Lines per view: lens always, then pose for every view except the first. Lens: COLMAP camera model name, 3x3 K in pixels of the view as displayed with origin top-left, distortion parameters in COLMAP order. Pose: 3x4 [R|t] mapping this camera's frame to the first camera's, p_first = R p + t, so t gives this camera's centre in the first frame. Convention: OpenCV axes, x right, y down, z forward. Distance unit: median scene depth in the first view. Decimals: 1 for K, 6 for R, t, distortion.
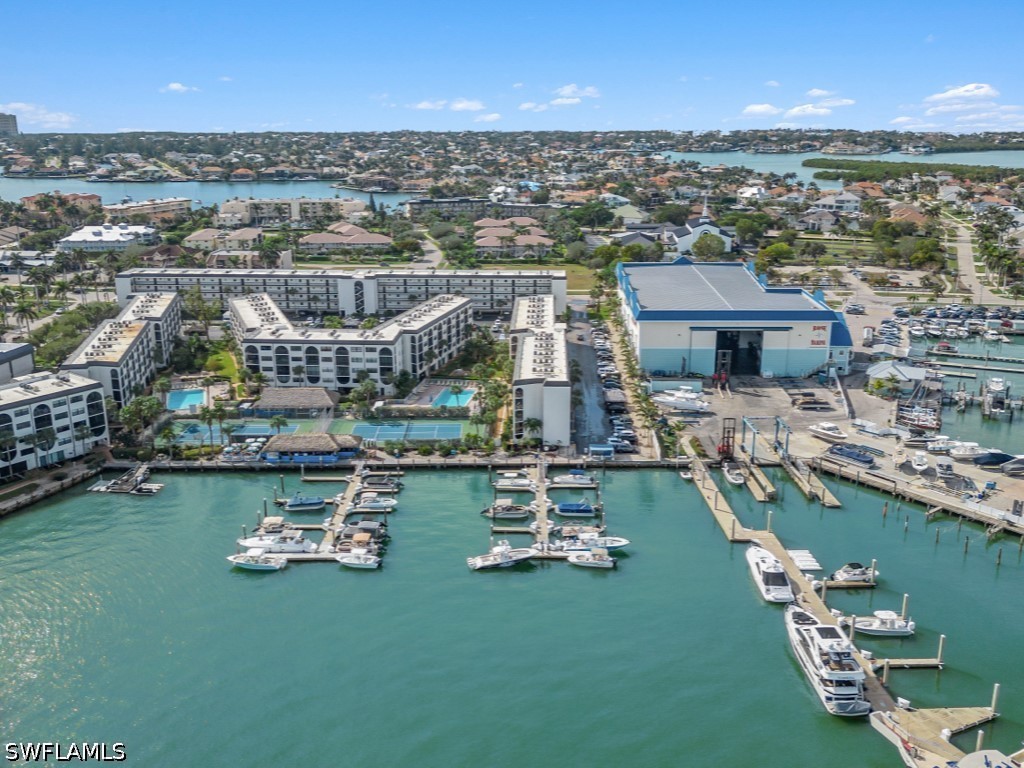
lens RADIAL K [[956.1, 0, 512.0], [0, 956.1, 384.0], [0, 0, 1]] dist [0.106744, -0.121444]
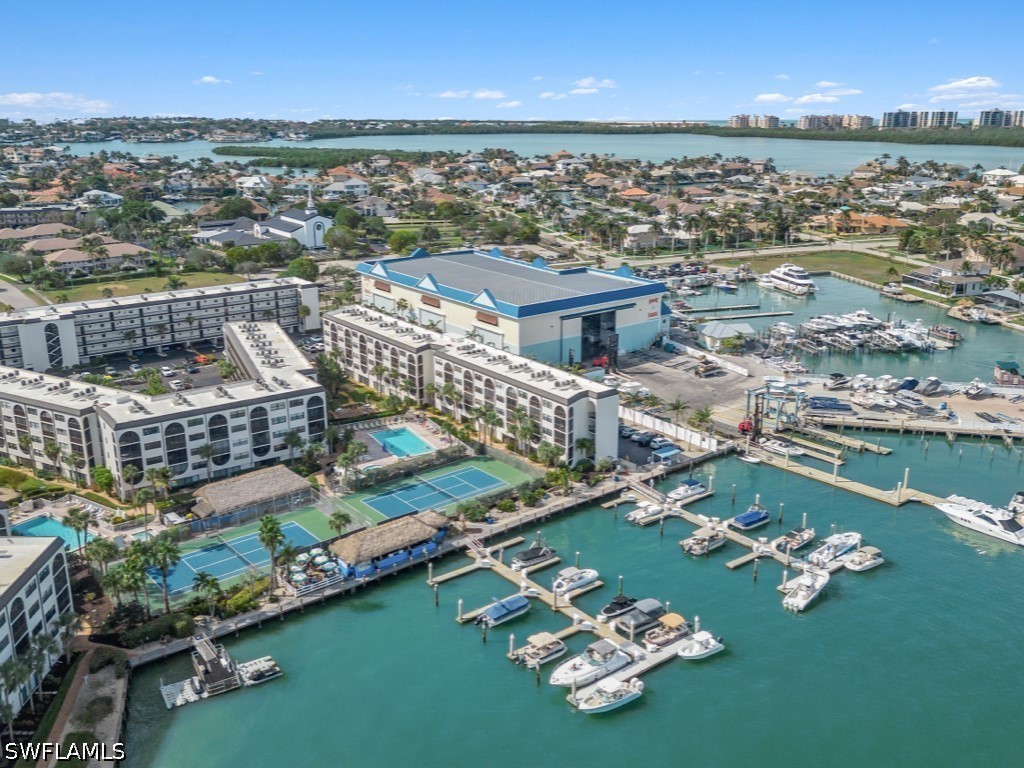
lens RADIAL K [[955.9, 0, 512.5], [0, 955.9, 321.0], [0, 0, 1]] dist [0.040286, 0.002277]
pose [[0.772927, -0.144488, 0.617825, -0.474887], [0.173787, 0.984699, 0.012871, -0.079858], [-0.610231, 0.097422, 0.786211, 0.279504]]
